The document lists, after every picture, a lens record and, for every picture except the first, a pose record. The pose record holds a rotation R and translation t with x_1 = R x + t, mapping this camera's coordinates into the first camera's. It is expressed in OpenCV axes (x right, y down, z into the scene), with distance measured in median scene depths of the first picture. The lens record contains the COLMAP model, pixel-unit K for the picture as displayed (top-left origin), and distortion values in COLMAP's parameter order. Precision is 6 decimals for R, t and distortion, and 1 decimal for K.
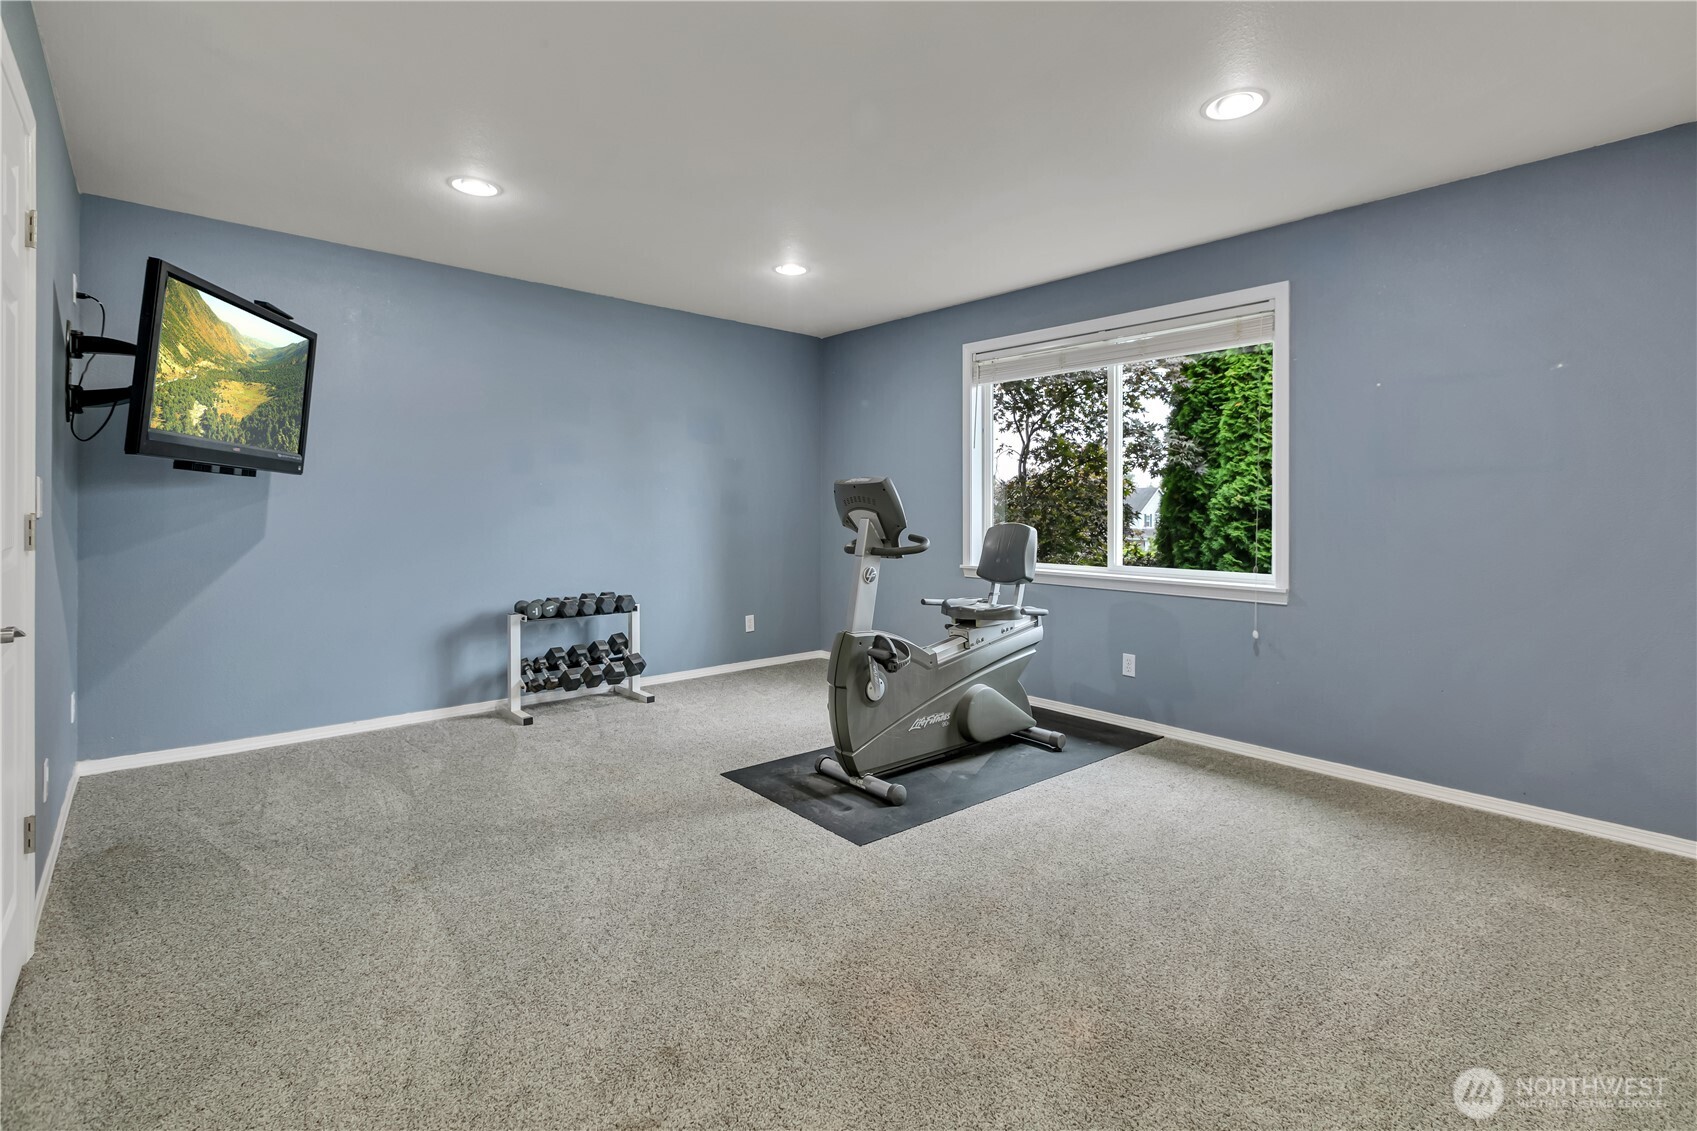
lens RADIAL K [[778.9, 0, 867.1], [0, 778.9, 508.3], [0, 0, 1]] dist [-0.002936, -0.000192]
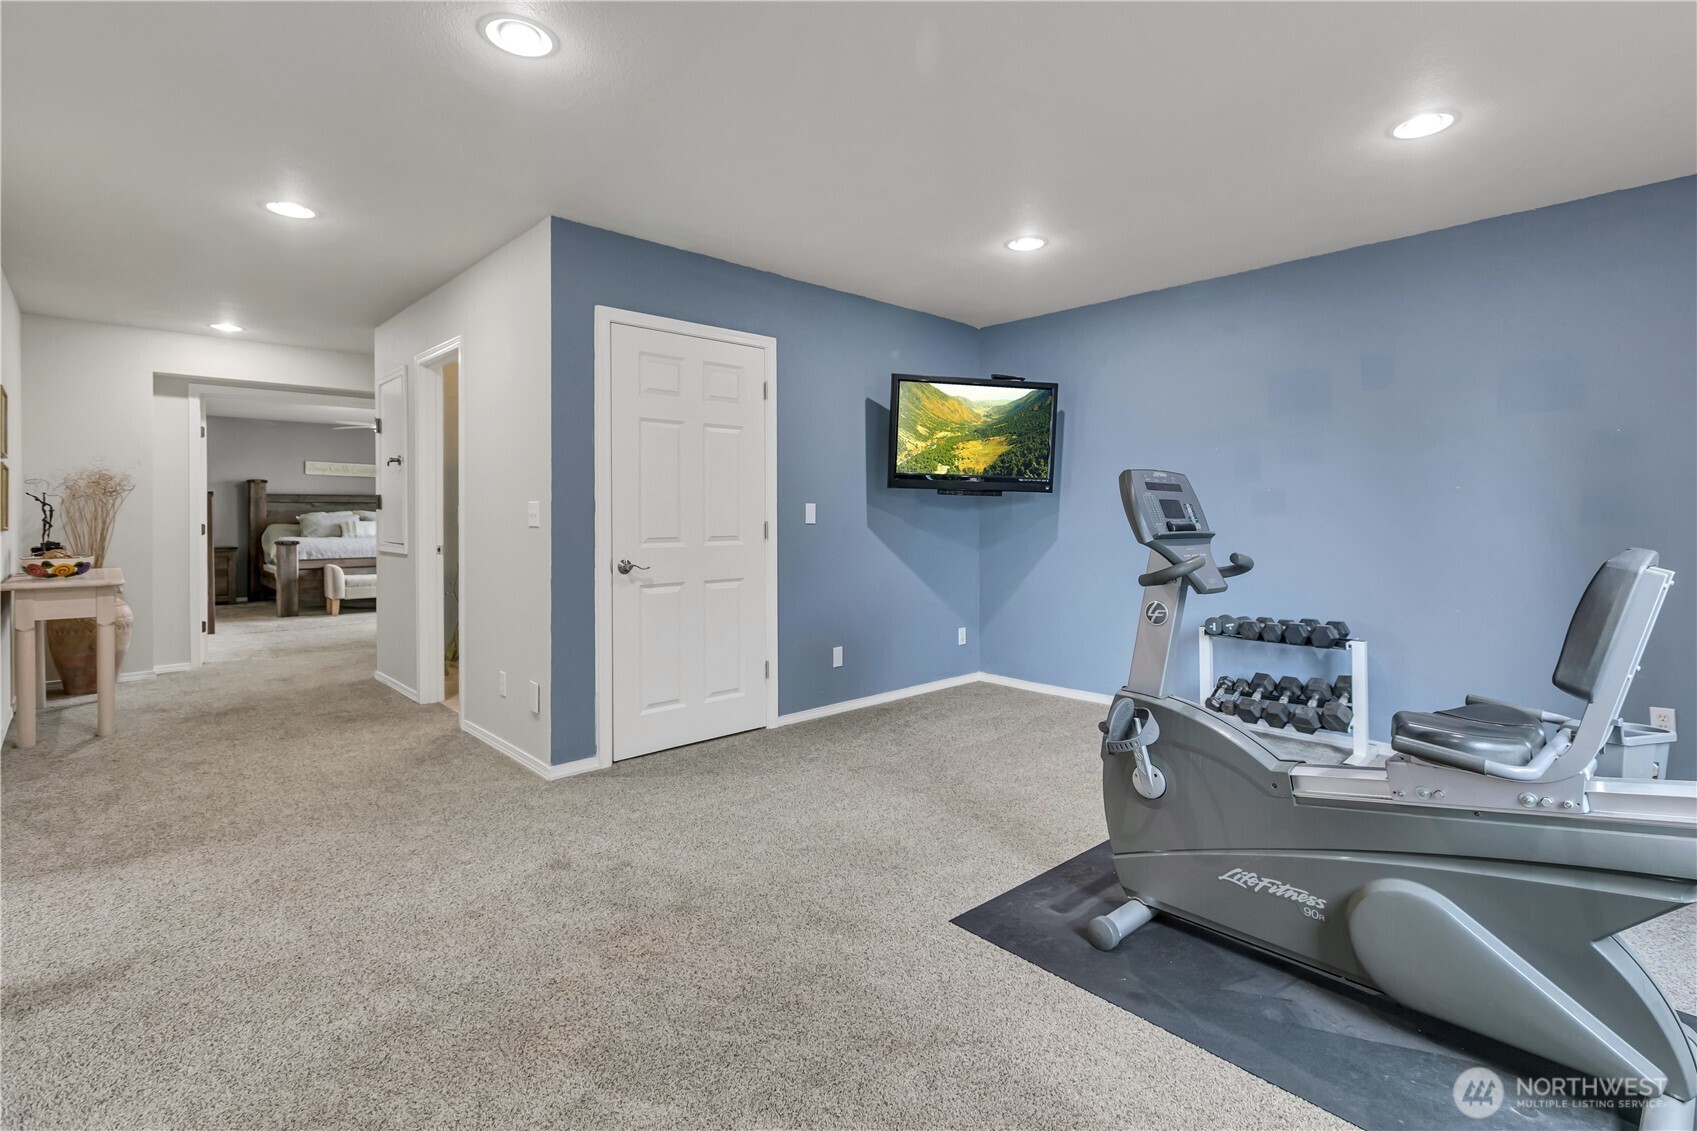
lens RADIAL K [[799.8, 0, 867.3], [0, 799.8, 521.6], [0, 0, 1]] dist [0.017099, -0.000002]
pose [[-0.002277, -0.010856, -0.999938, 0.739553], [0.020238, 0.999736, -0.010900, 0.008843], [0.999793, -0.020261, -0.002057, 0.788220]]
